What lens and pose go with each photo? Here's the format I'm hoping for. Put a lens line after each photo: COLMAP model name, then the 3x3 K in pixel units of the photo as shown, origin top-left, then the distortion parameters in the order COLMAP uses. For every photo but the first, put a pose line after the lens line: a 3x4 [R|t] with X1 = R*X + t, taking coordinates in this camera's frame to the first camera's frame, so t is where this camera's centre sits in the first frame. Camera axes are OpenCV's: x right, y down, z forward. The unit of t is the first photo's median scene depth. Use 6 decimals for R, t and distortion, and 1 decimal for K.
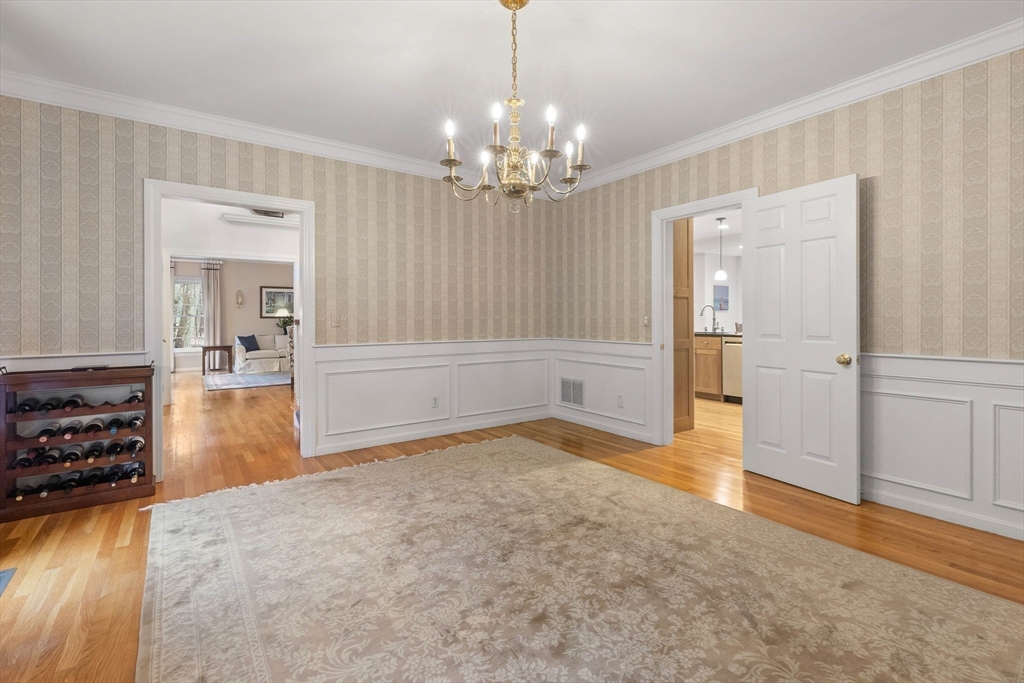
lens RADIAL K [[469.8, 0, 519.5], [0, 469.8, 320.3], [0, 0, 1]] dist [0.002551, 0.000769]
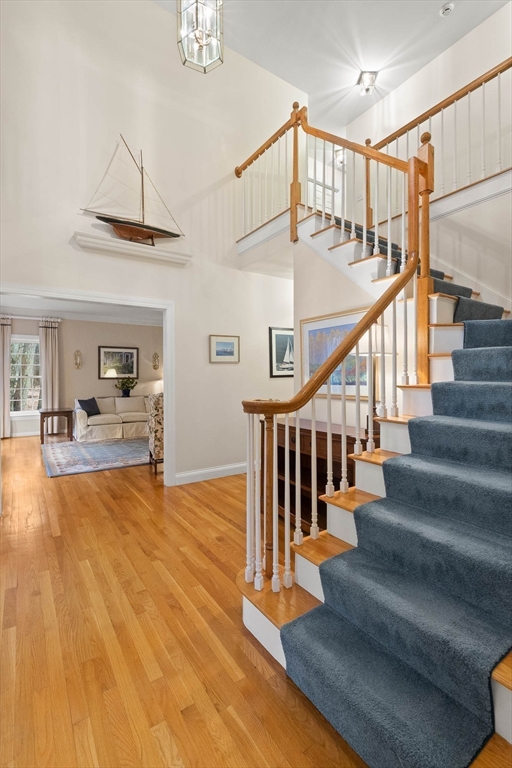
lens RADIAL K [[352.3, 0, 256.3], [0, 352.3, 378.7], [0, 0, 1]] dist [0.002551, 0.000769]
pose [[0.999341, 0.003110, -0.036156, -0.216496], [-0.002821, 0.999964, 0.008030, -0.013087], [0.036180, -0.007922, 0.999314, 0.311100]]
